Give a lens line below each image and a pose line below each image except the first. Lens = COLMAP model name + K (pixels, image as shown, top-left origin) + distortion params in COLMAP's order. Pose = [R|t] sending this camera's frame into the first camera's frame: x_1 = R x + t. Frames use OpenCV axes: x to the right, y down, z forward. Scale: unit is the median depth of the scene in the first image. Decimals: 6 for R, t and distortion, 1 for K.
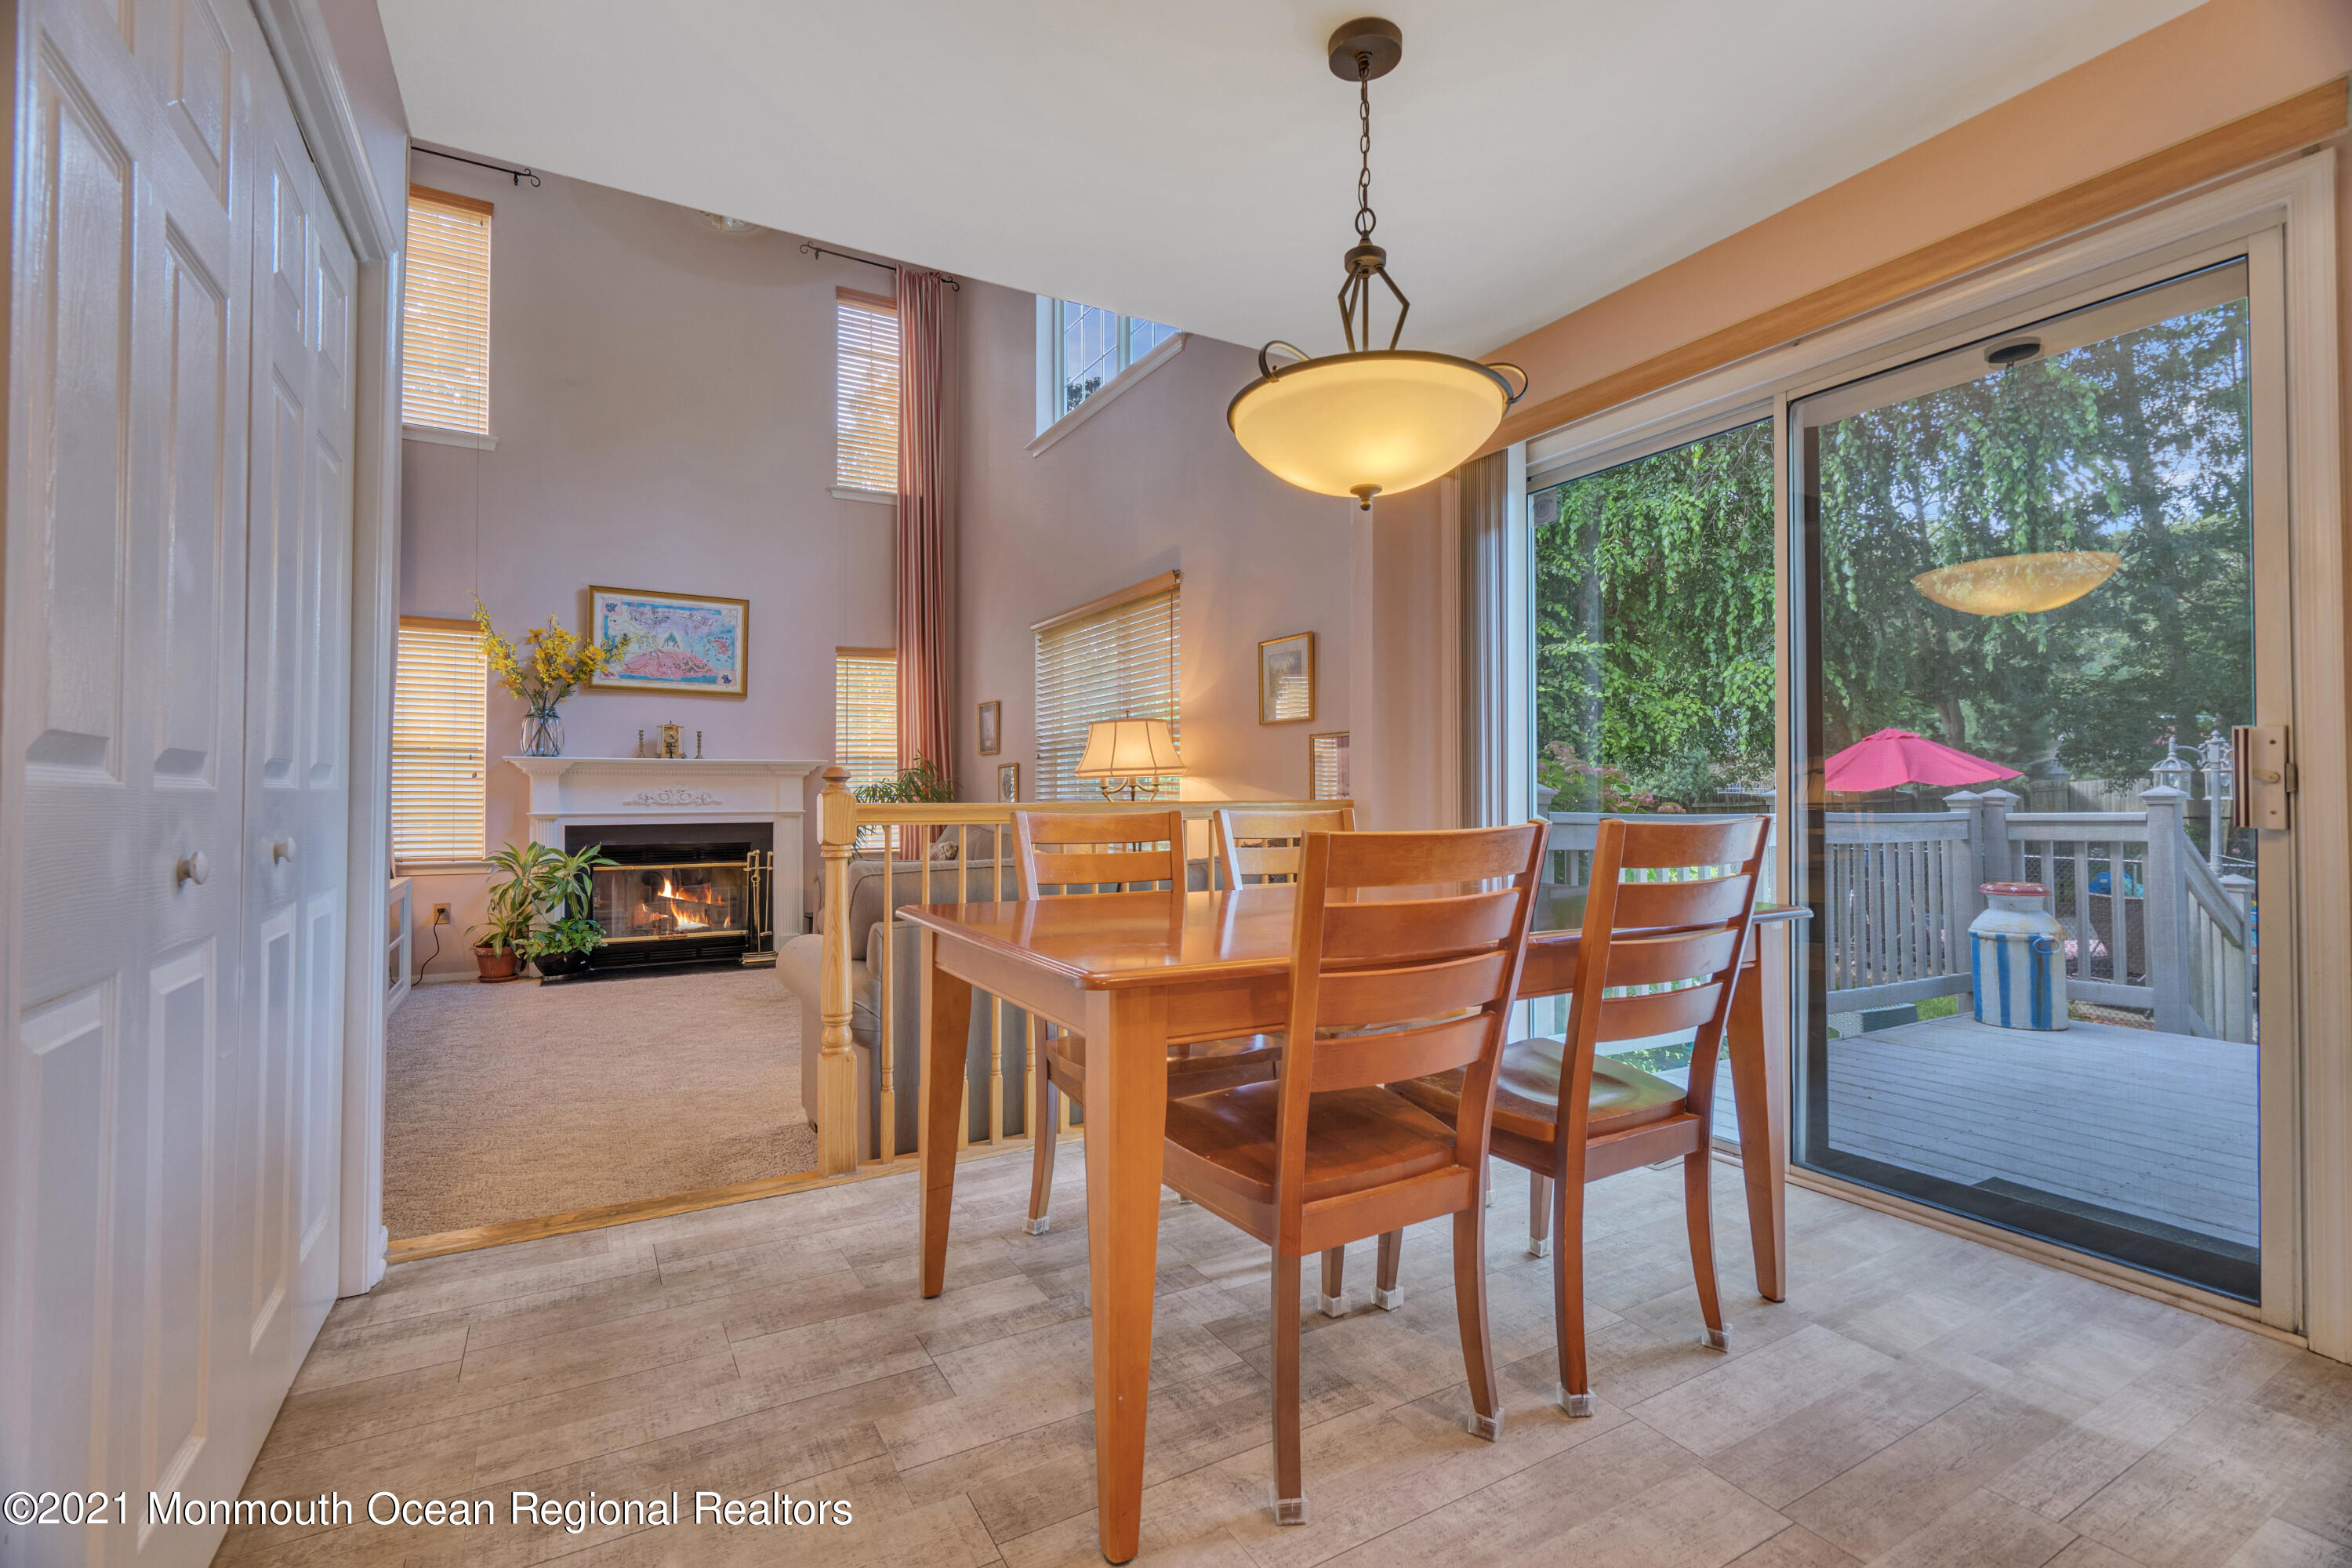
lens RADIAL K [[1045.7, 0, 1173.9], [0, 1045.7, 783.0], [0, 0, 1]] dist [-0.006611, 0.002582]
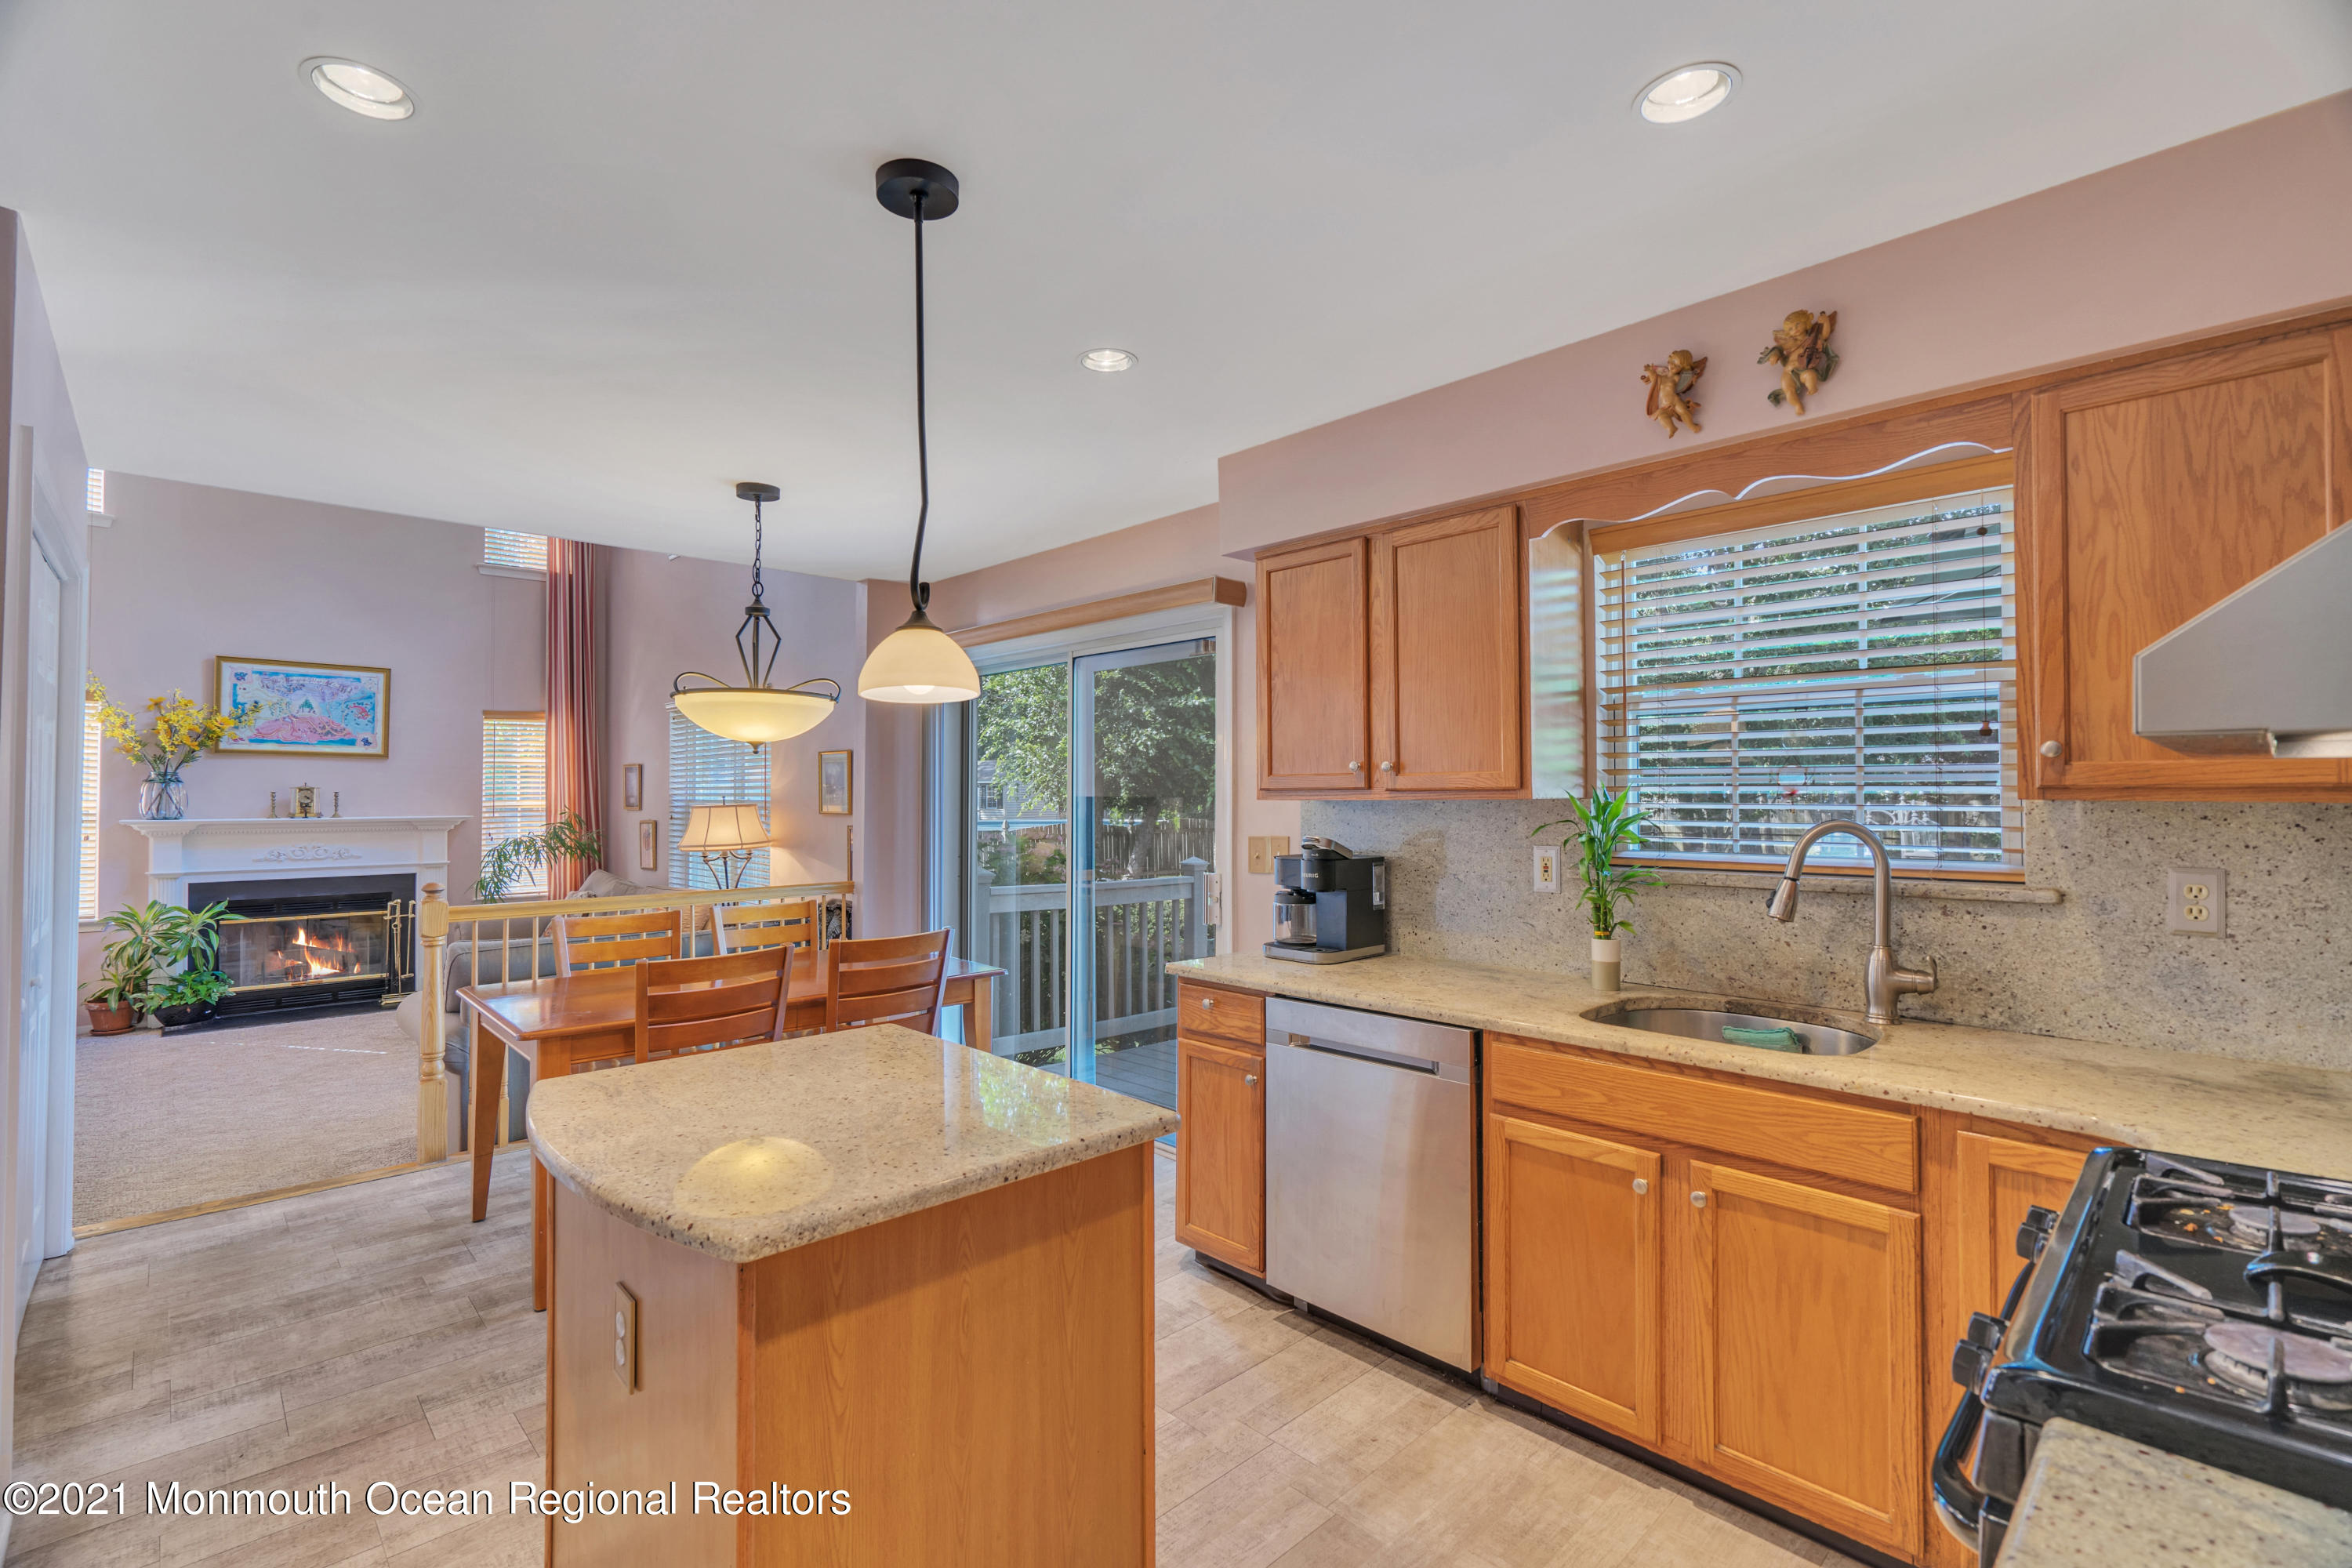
lens RADIAL K [[1045.7, 0, 1173.2], [0, 1045.7, 781.1], [0, 0, 1]] dist [-0.006611, 0.002582]
pose [[0.970818, 0.004305, 0.239778, 0.139602], [-0.003856, 0.999990, -0.002339, -0.067025], [-0.239786, 0.001346, 0.970825, -0.279099]]
